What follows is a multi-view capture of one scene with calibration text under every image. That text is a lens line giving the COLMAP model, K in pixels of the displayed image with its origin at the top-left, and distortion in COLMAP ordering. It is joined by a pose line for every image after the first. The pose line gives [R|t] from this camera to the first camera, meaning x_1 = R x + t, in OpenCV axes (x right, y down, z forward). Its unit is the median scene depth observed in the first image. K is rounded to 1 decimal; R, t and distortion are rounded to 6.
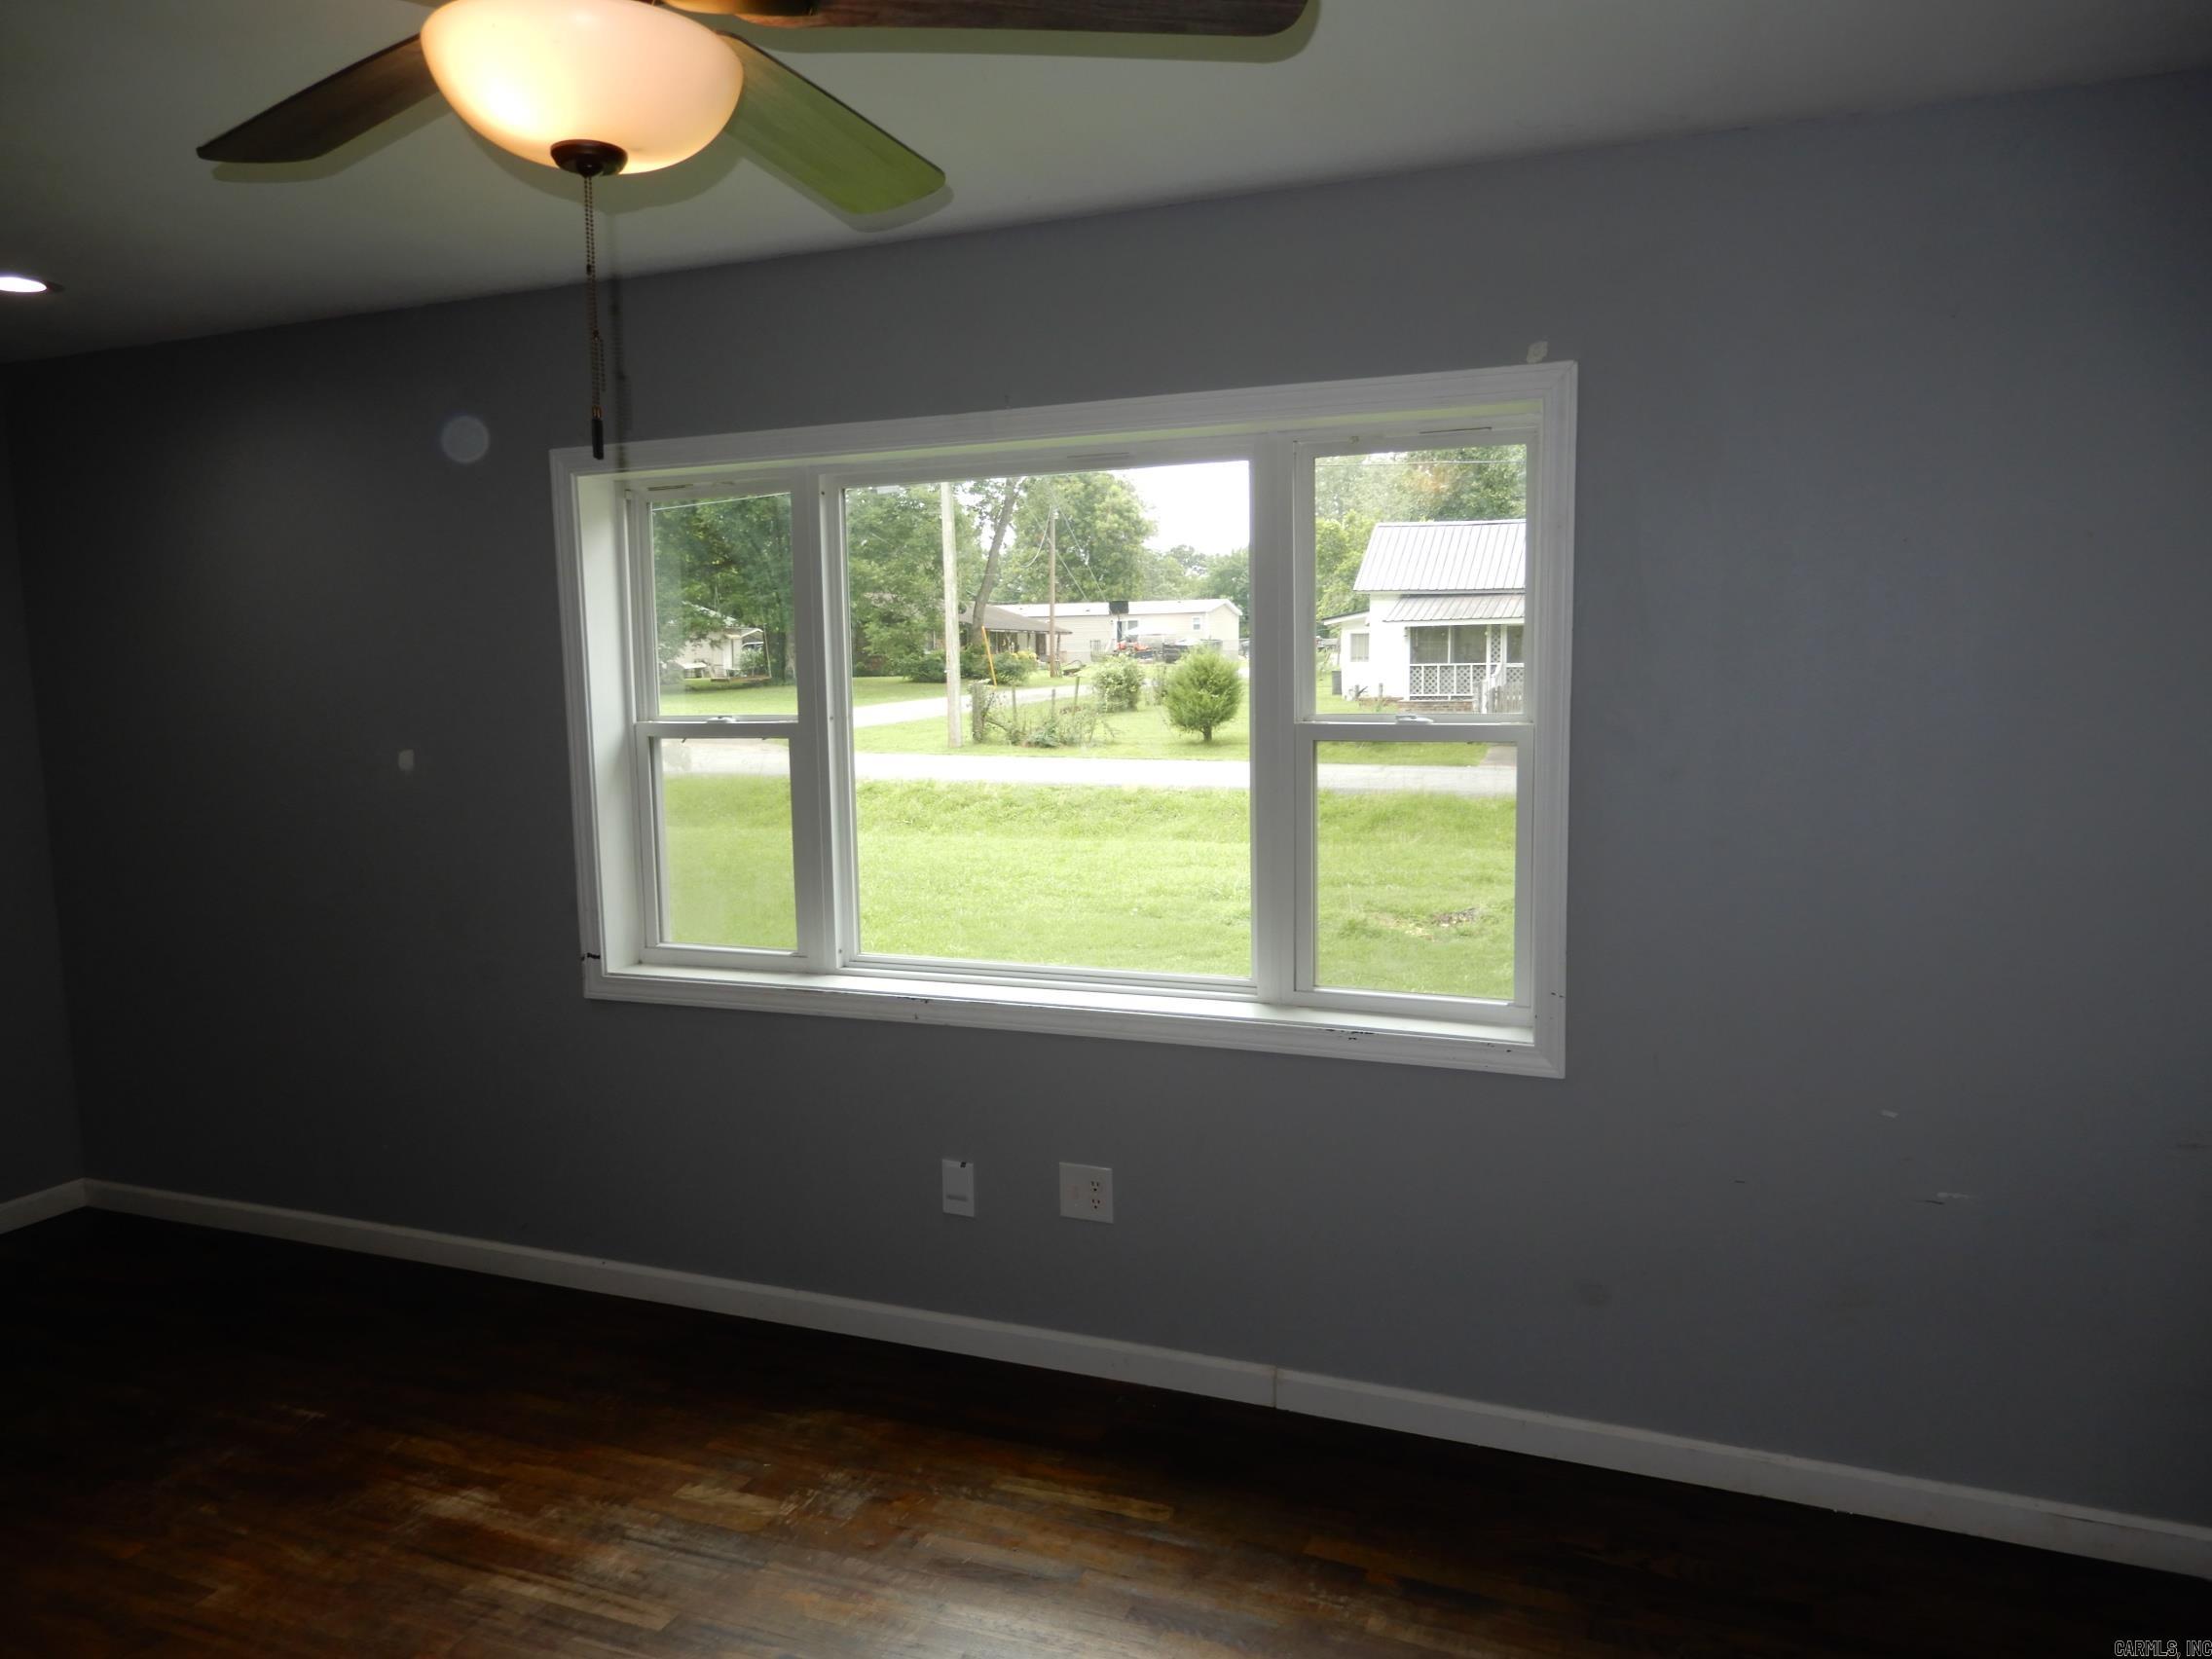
lens RADIAL K [[1582.4, 0, 1106.6], [0, 1582.4, 823.2], [0, 0, 1]] dist [0.009393, -0.005125]
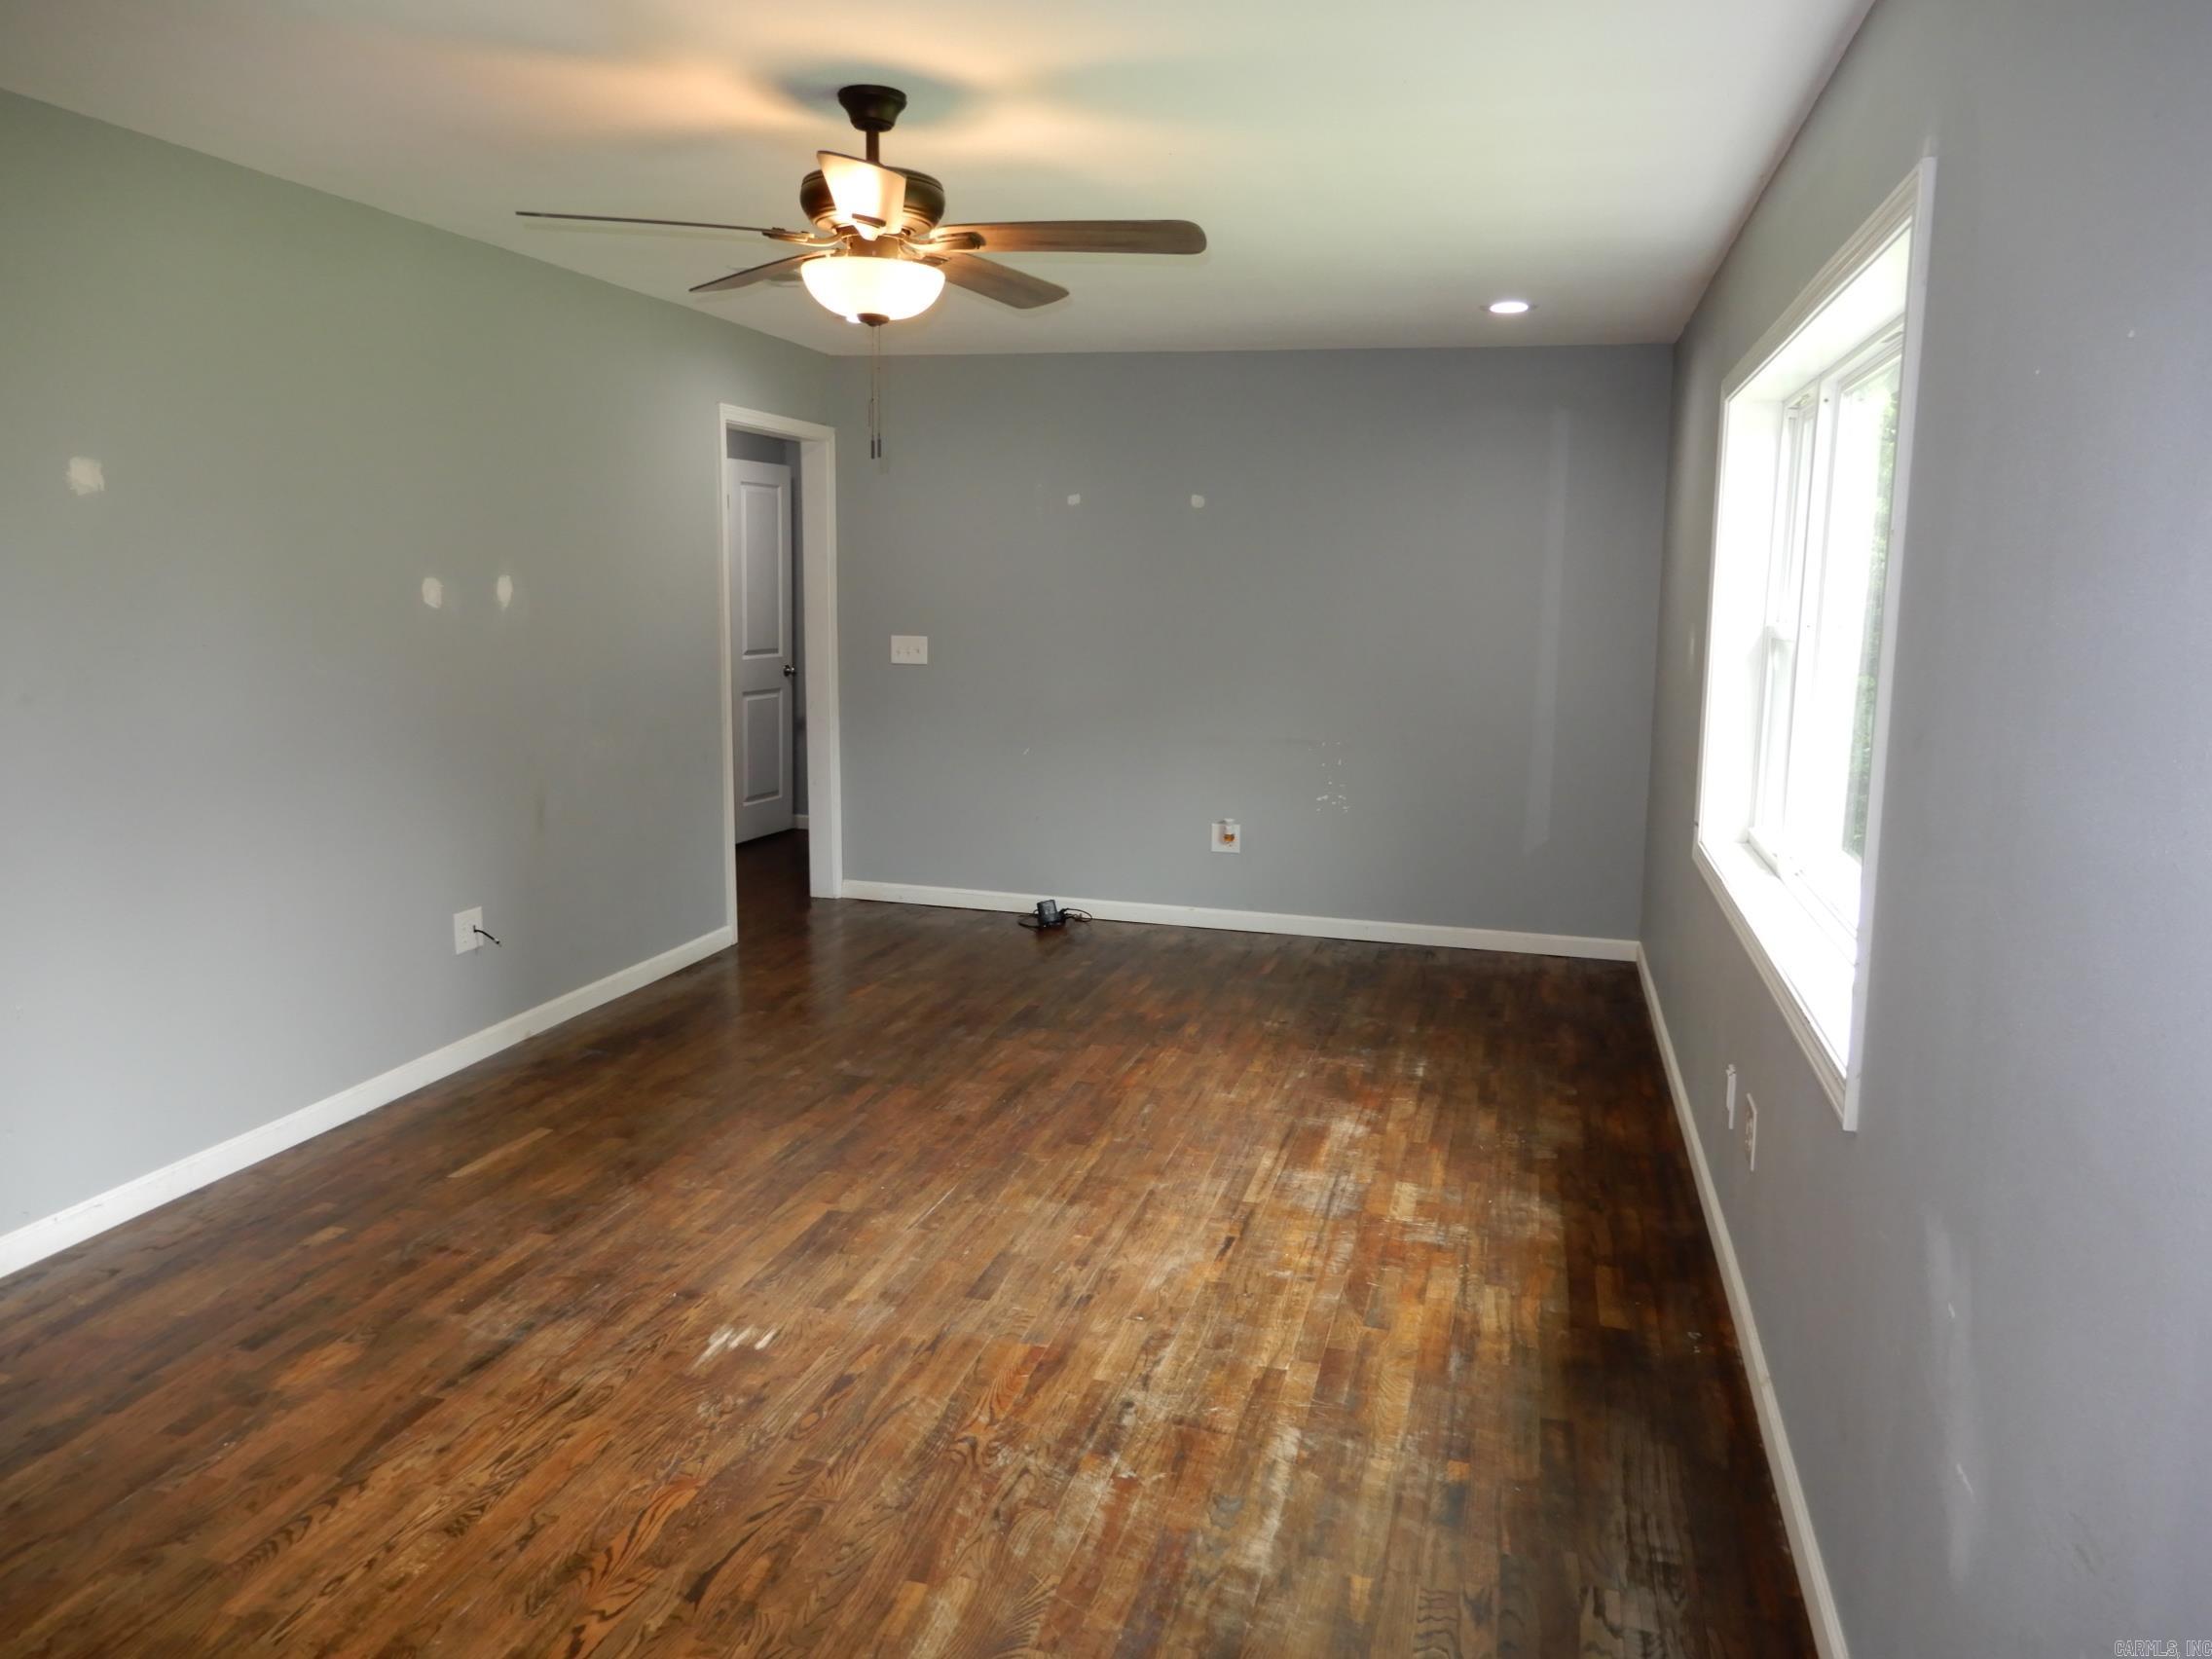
lens RADIAL K [[1582.4, 0, 1114.3], [0, 1582.4, 820.8], [0, 0, 1]] dist [0.009393, -0.005125]
pose [[0.141260, 0.178410, -0.973764, 0.828574], [-0.123255, 0.979143, 0.161516, -0.059410], [0.982270, 0.097206, 0.160304, 0.443148]]
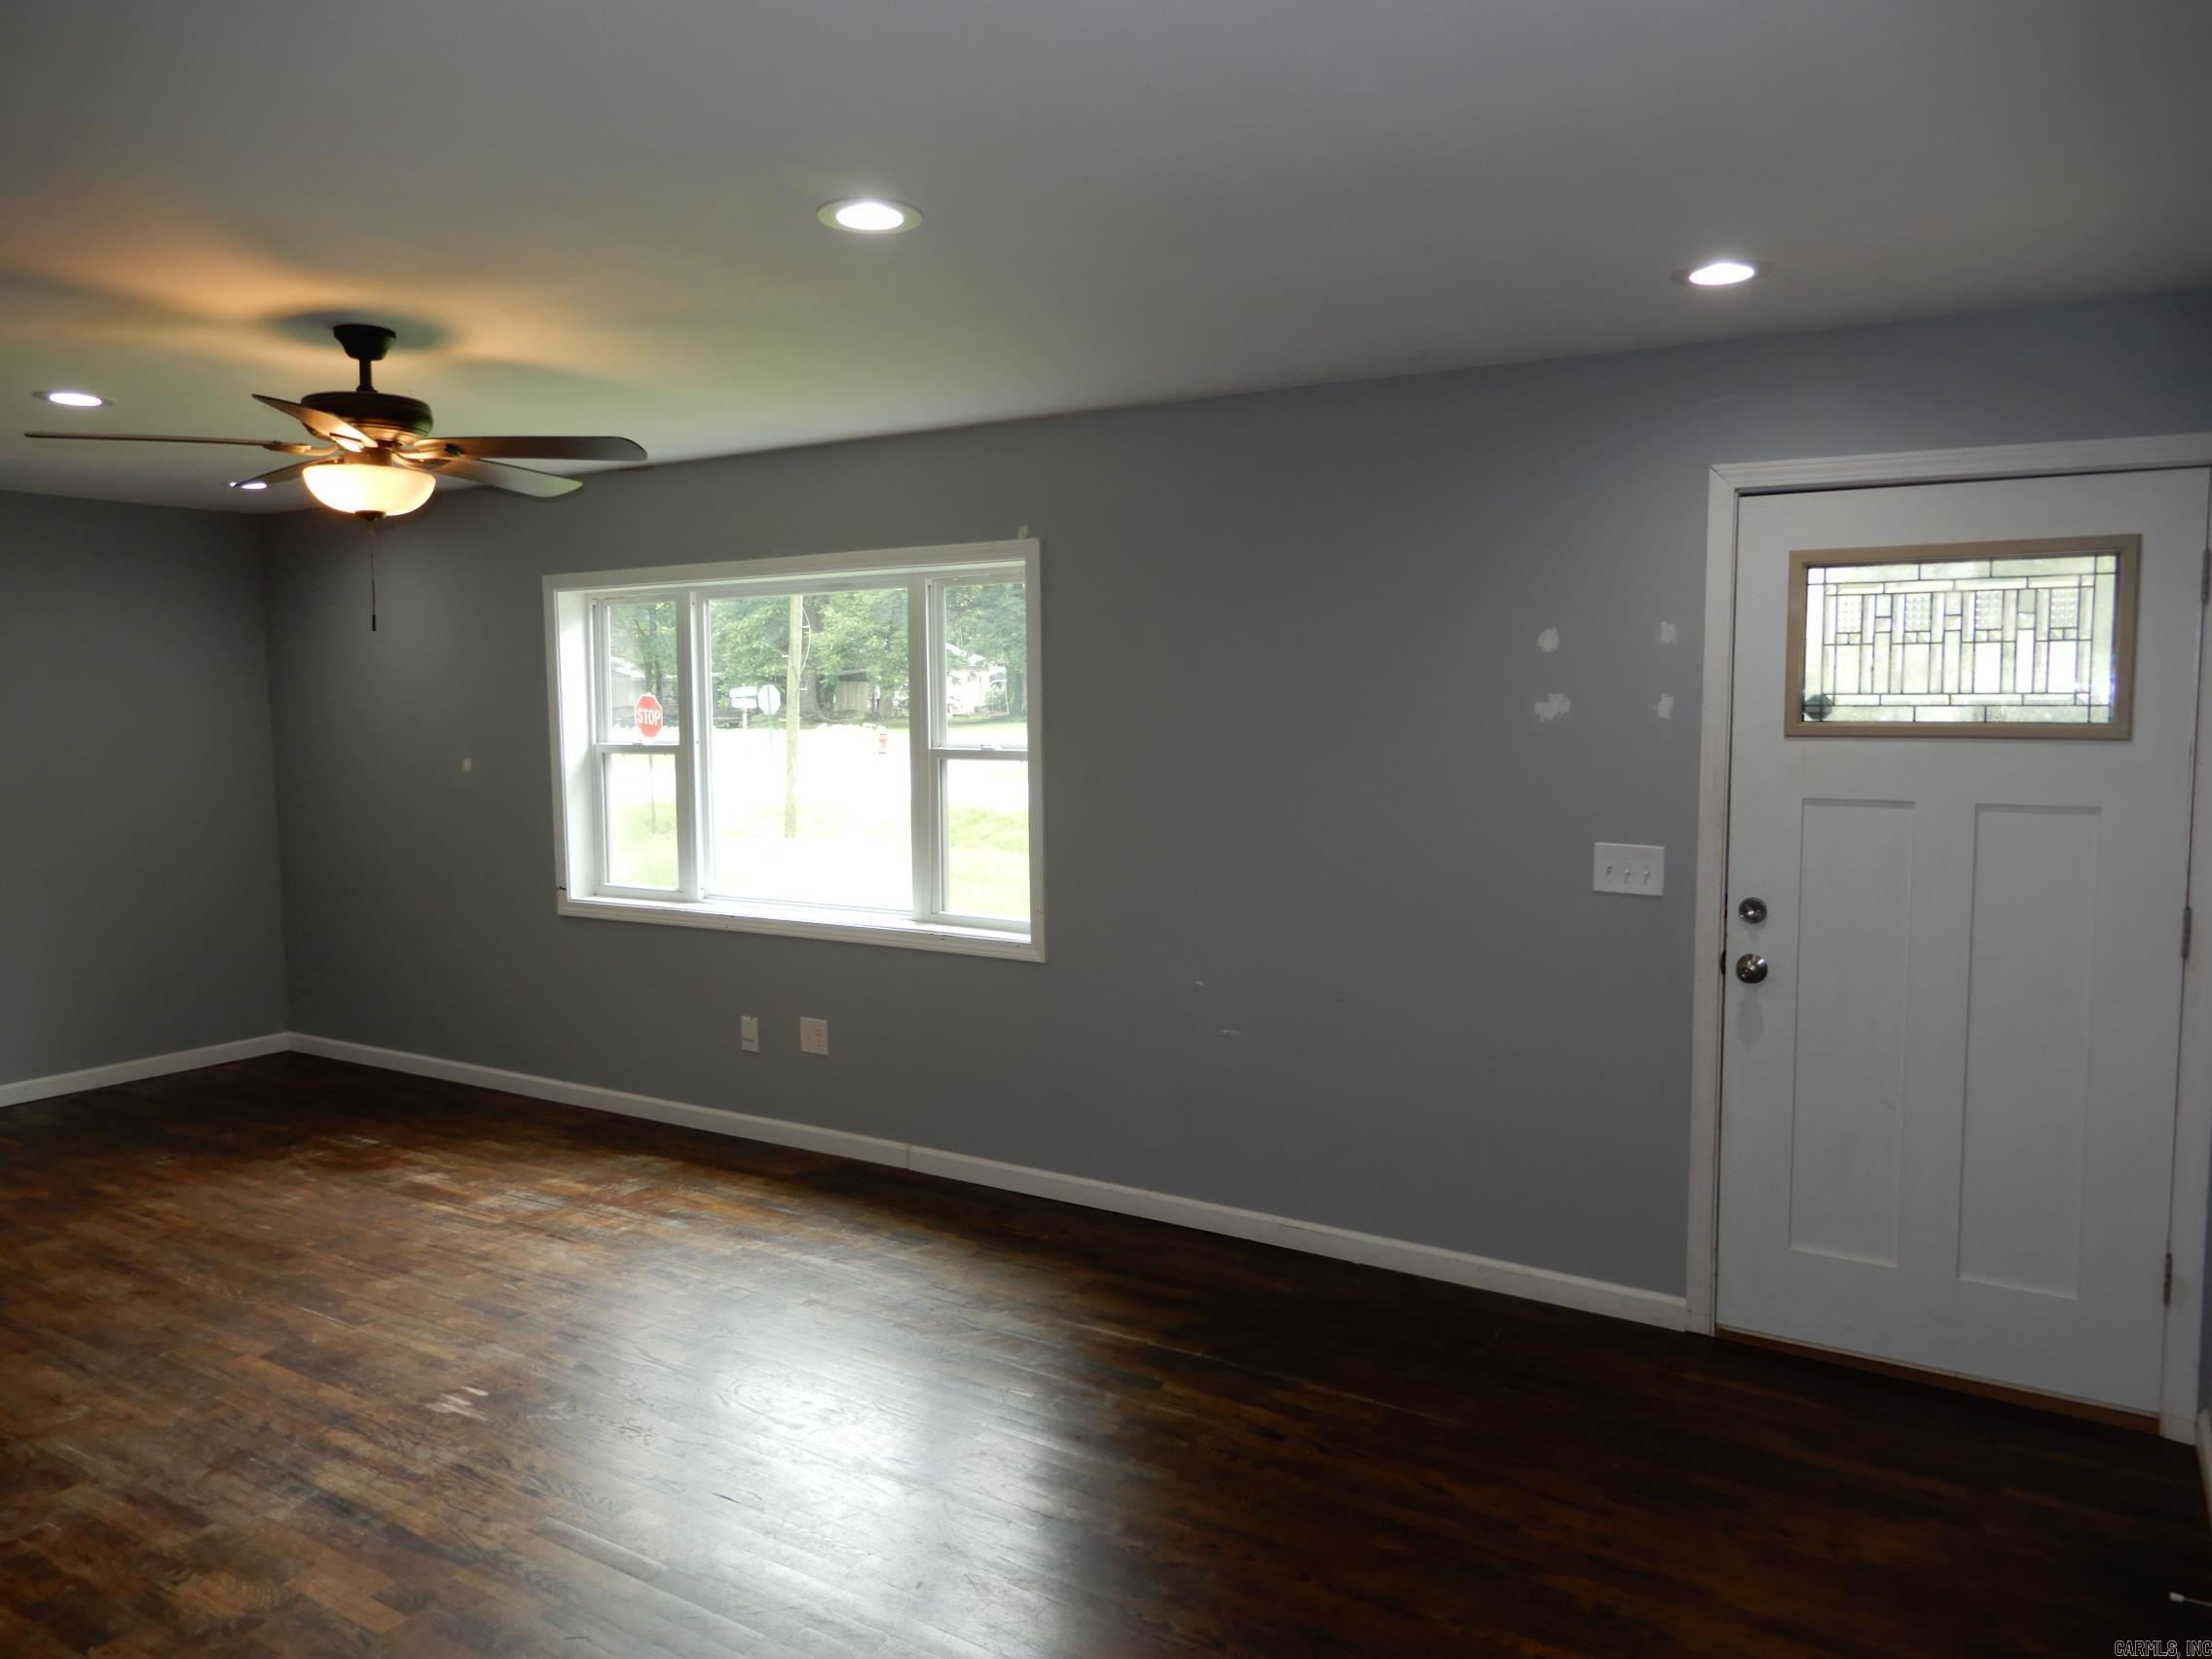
lens RADIAL K [[1582.4, 0, 1102.3], [0, 1582.4, 822.5], [0, 0, 1]] dist [0.009393, -0.005125]
pose [[0.985329, 0.023380, -0.169060, 0.540599], [-0.027462, 0.999384, -0.021851, 0.041655], [0.168445, 0.026173, 0.985364, -0.546122]]
